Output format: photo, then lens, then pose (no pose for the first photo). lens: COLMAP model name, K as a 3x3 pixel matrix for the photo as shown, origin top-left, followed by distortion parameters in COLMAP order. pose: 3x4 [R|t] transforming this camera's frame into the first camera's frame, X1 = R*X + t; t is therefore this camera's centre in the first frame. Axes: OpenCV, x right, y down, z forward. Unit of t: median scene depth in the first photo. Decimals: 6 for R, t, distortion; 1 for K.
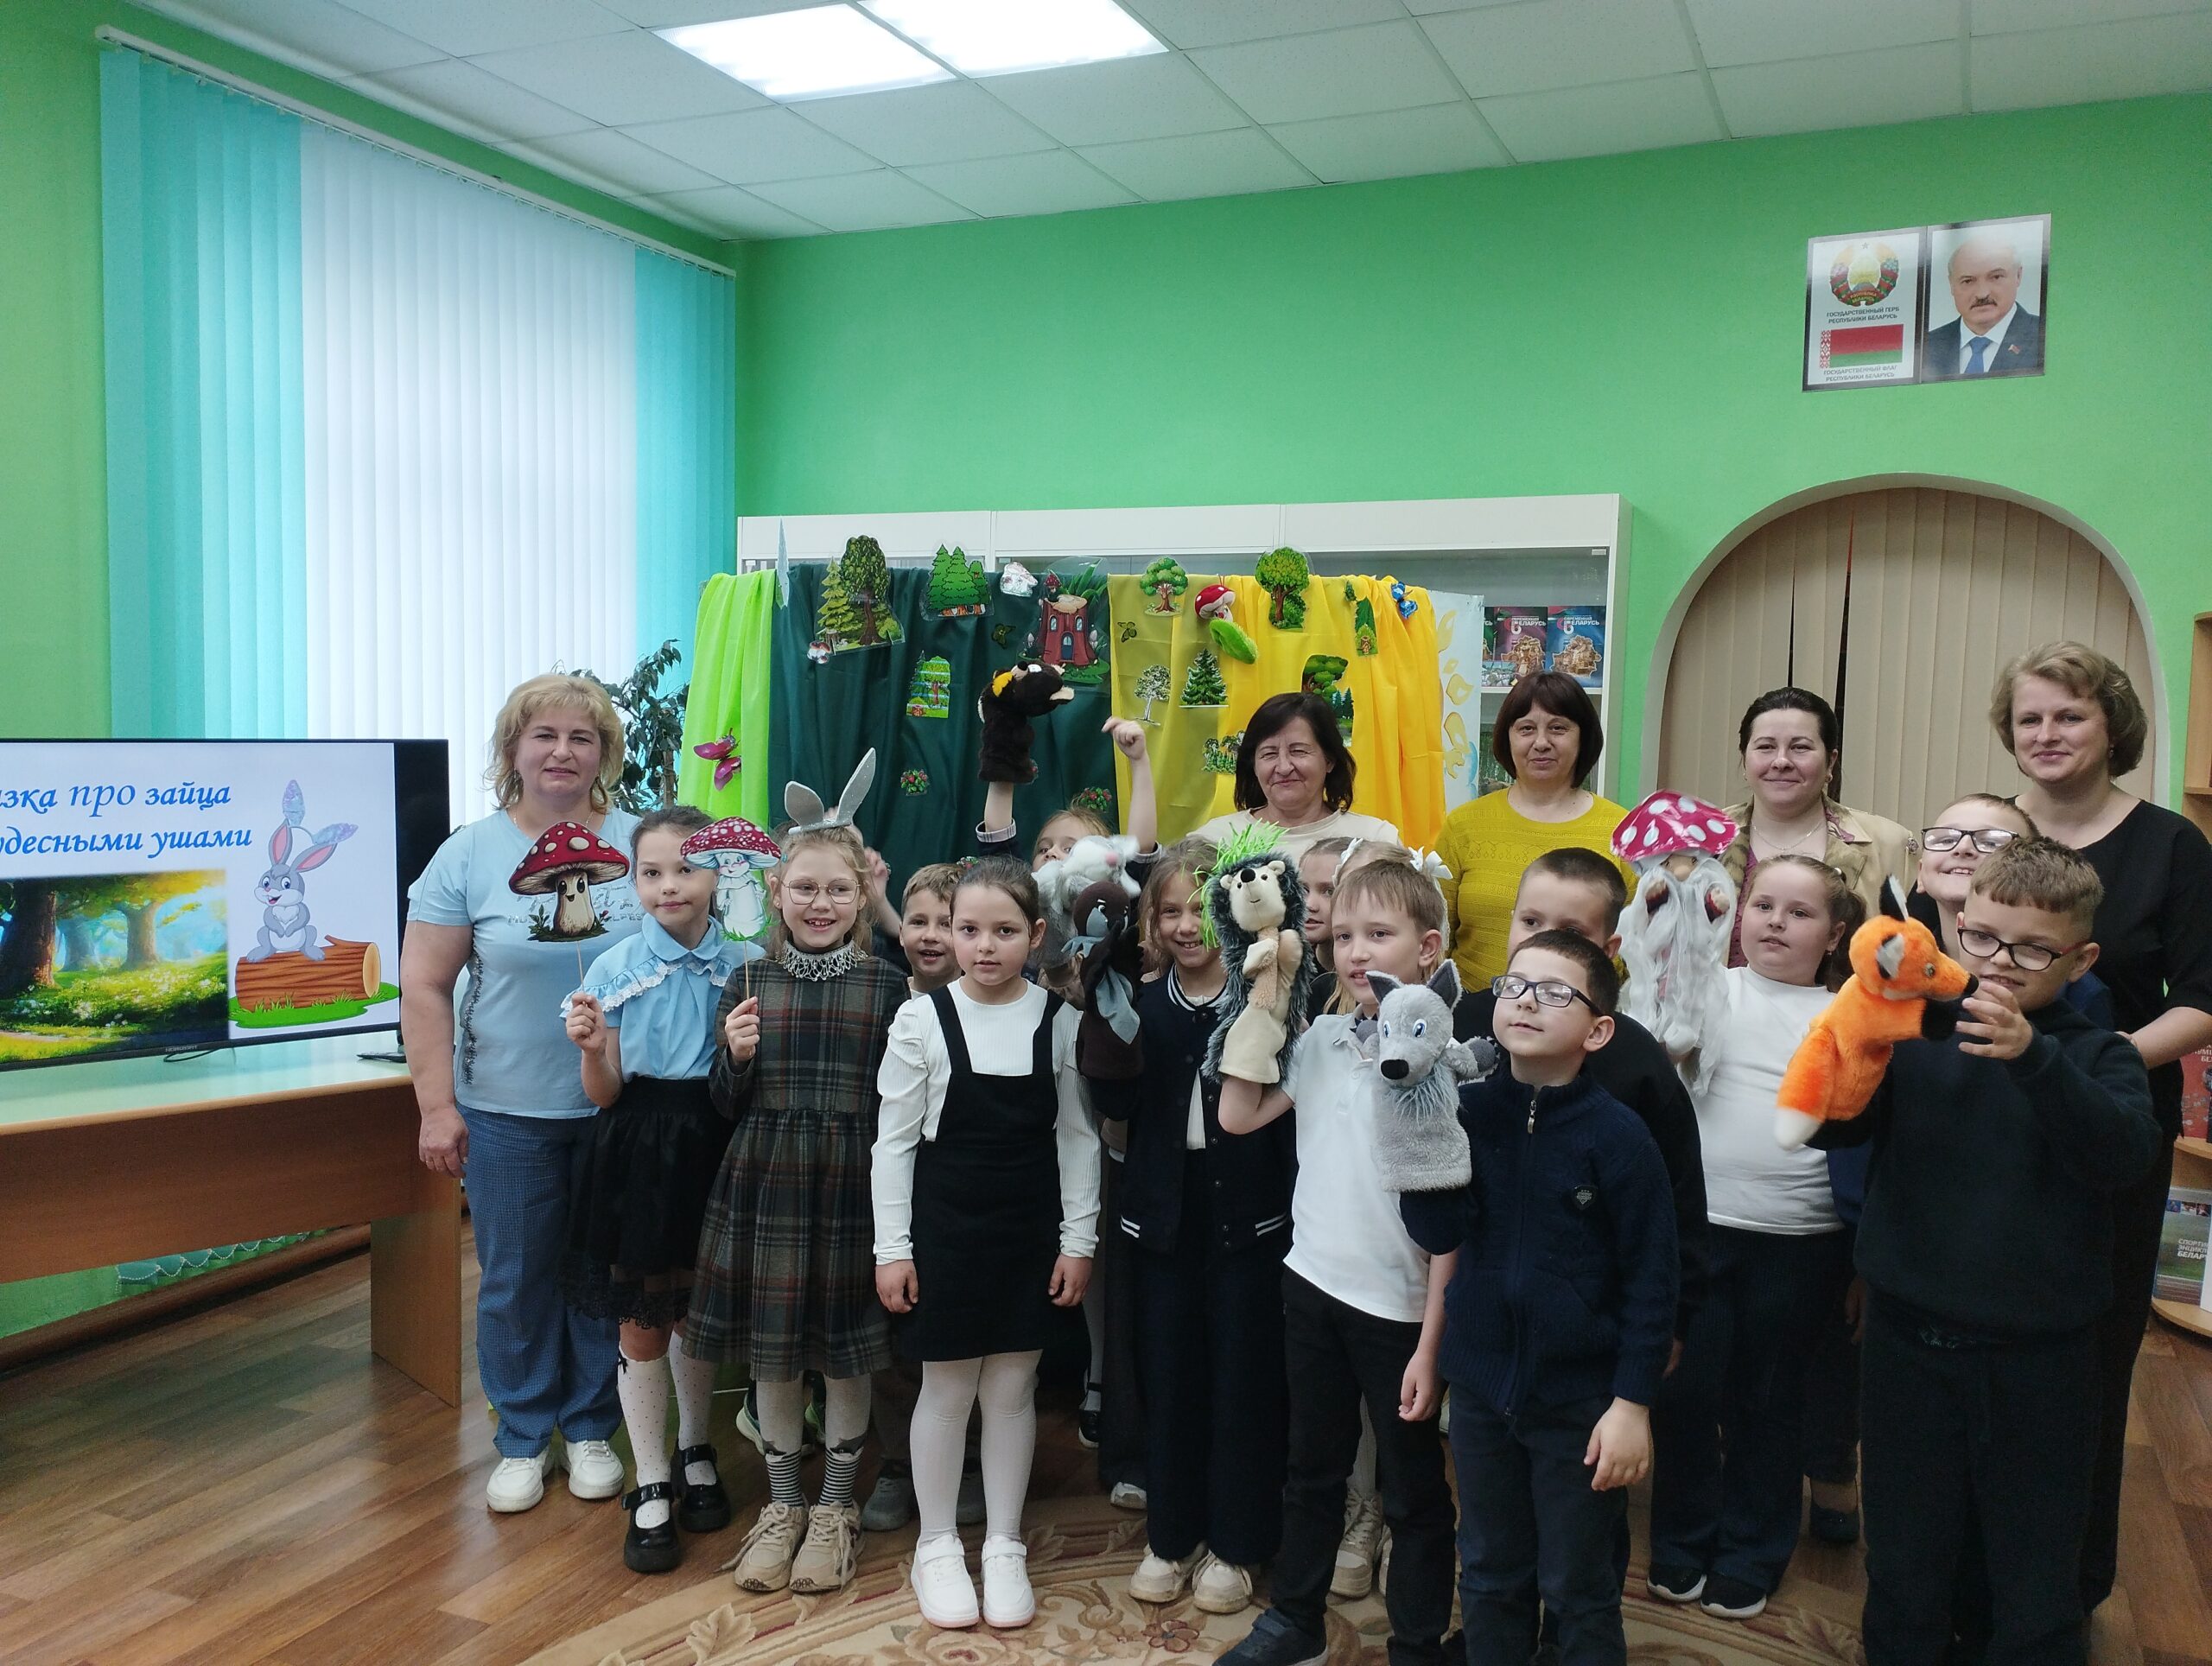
lens RADIAL K [[1753.8, 0, 1106.0], [0, 1753.8, 833.0], [0, 0, 1]] dist [0.048399, -0.005503]
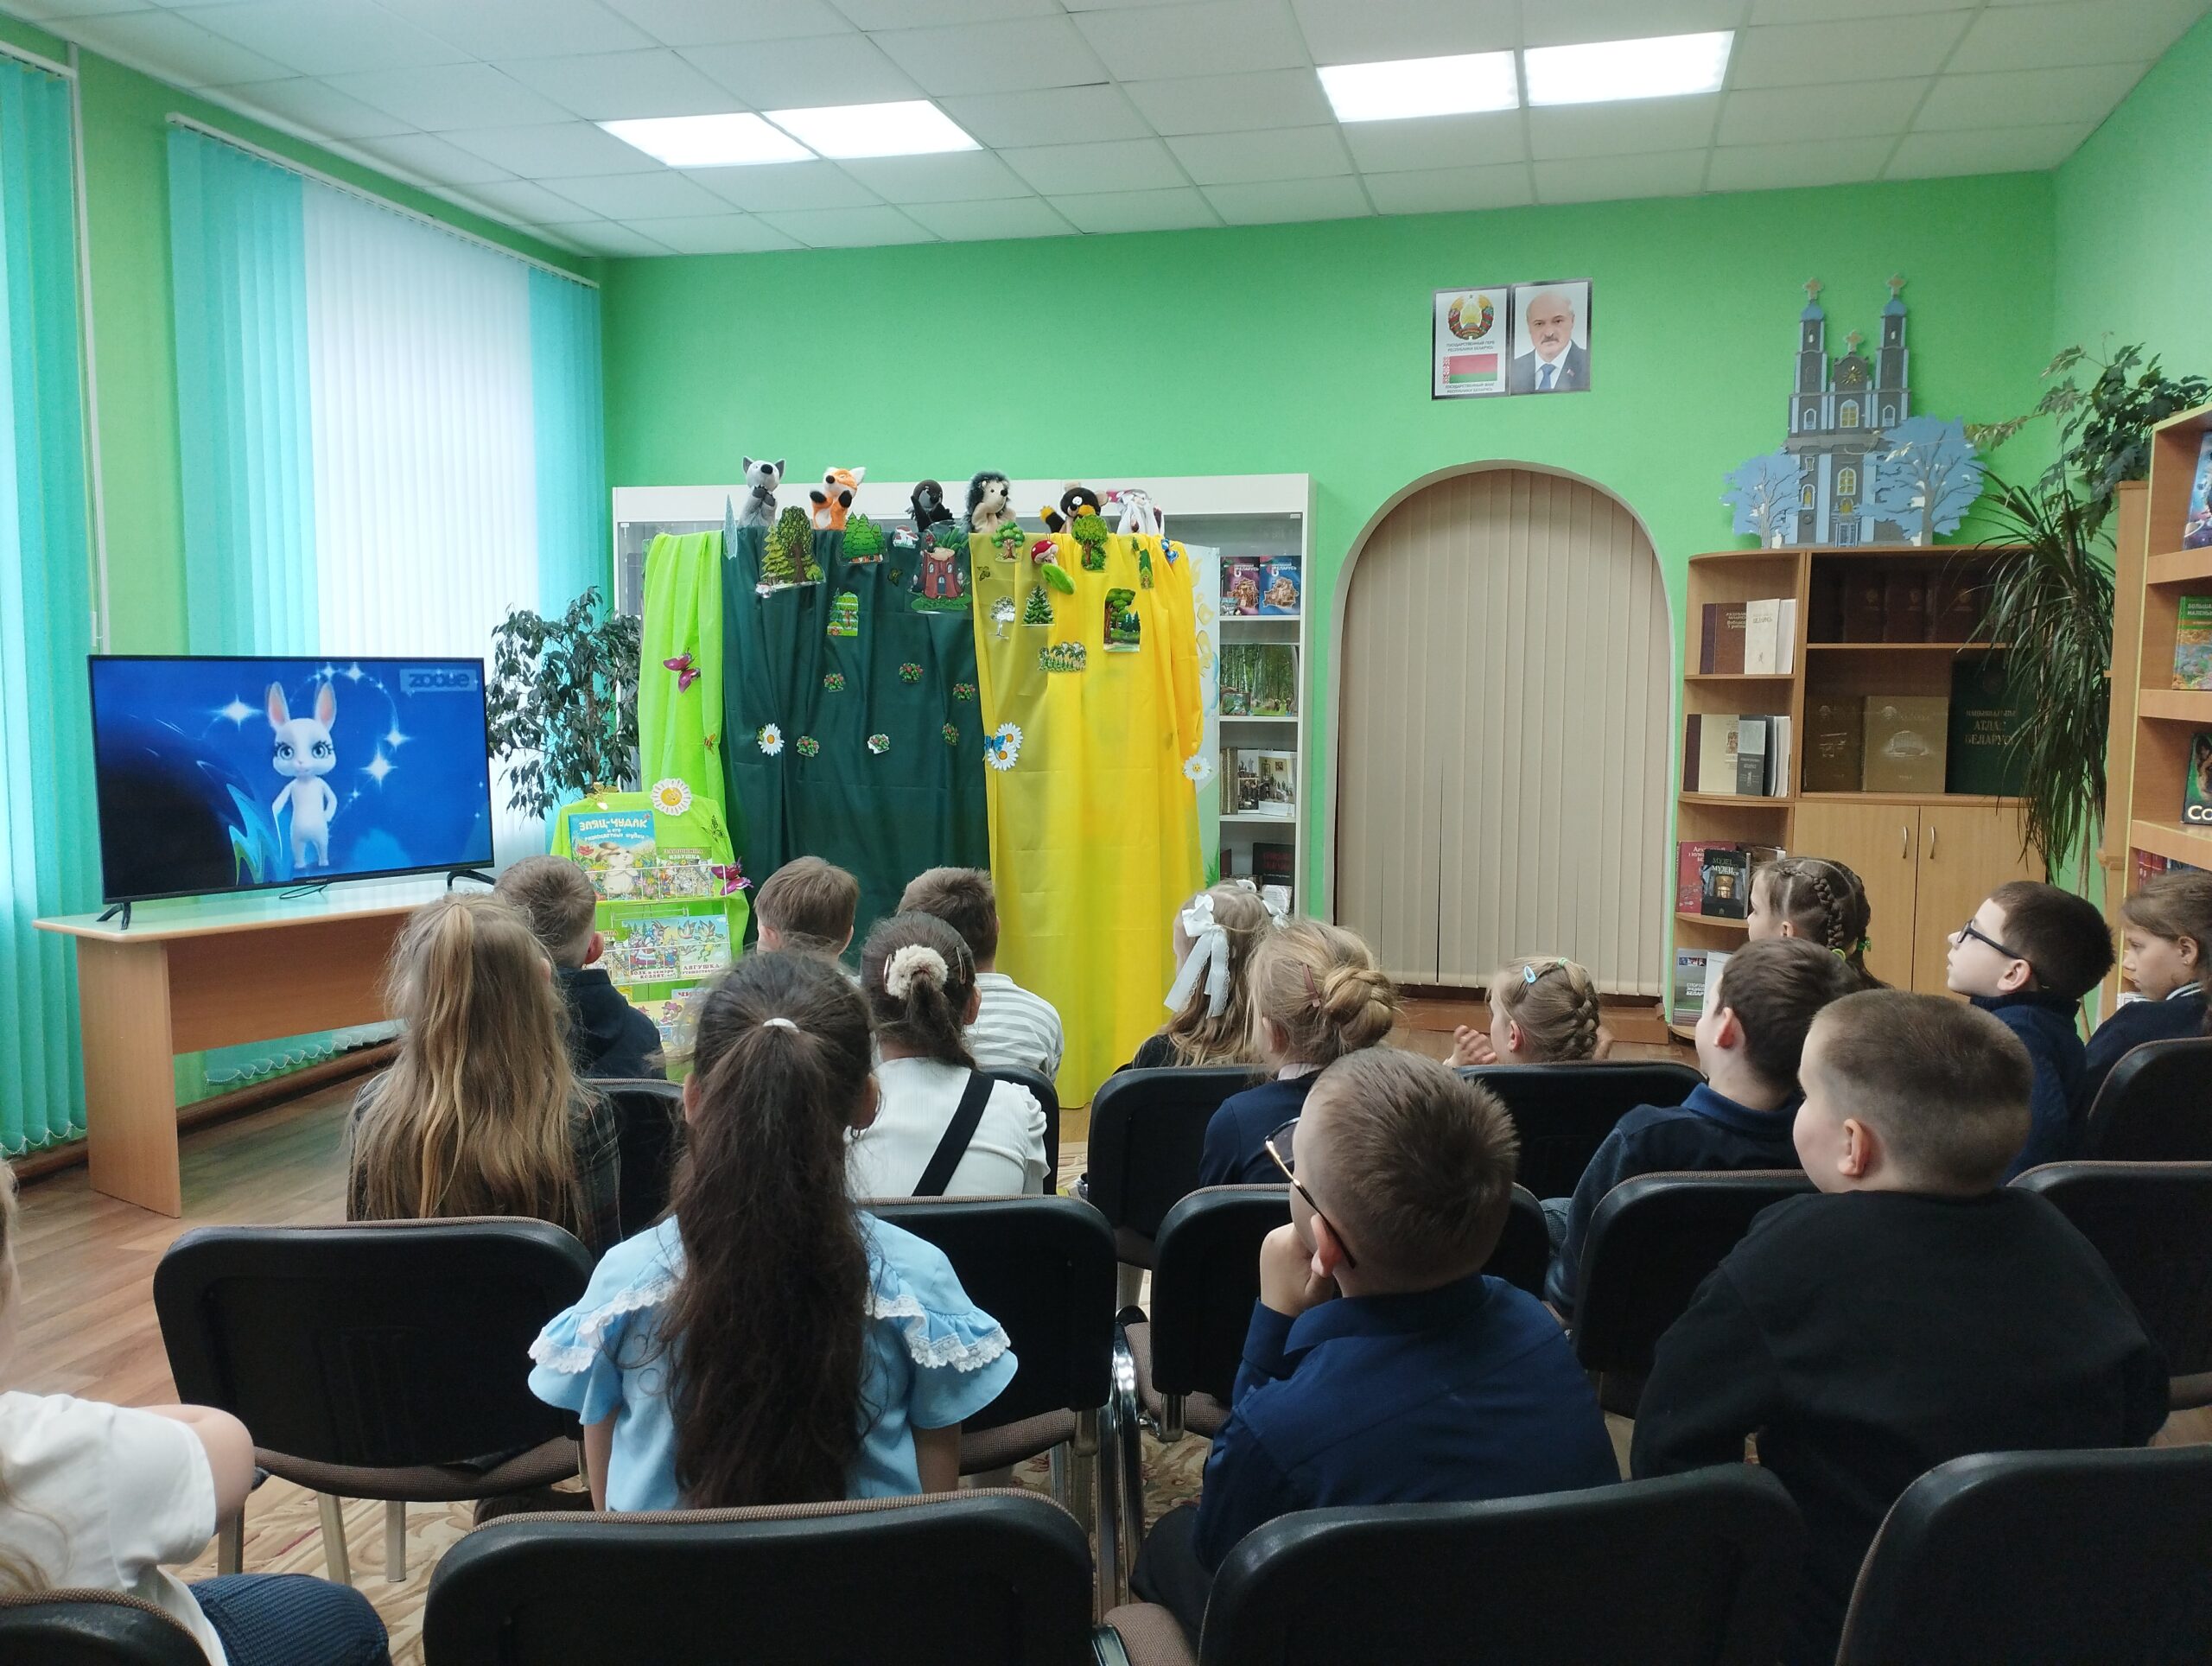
lens RADIAL K [[1753.8, 0, 1106.0], [0, 1753.8, 833.0], [0, 0, 1]] dist [0.048399, -0.005503]
pose [[0.984892, -0.034033, 0.169794, -0.133557], [0.030243, 0.999233, 0.024856, 0.061326], [-0.170510, -0.019345, 0.985166, -0.411709]]
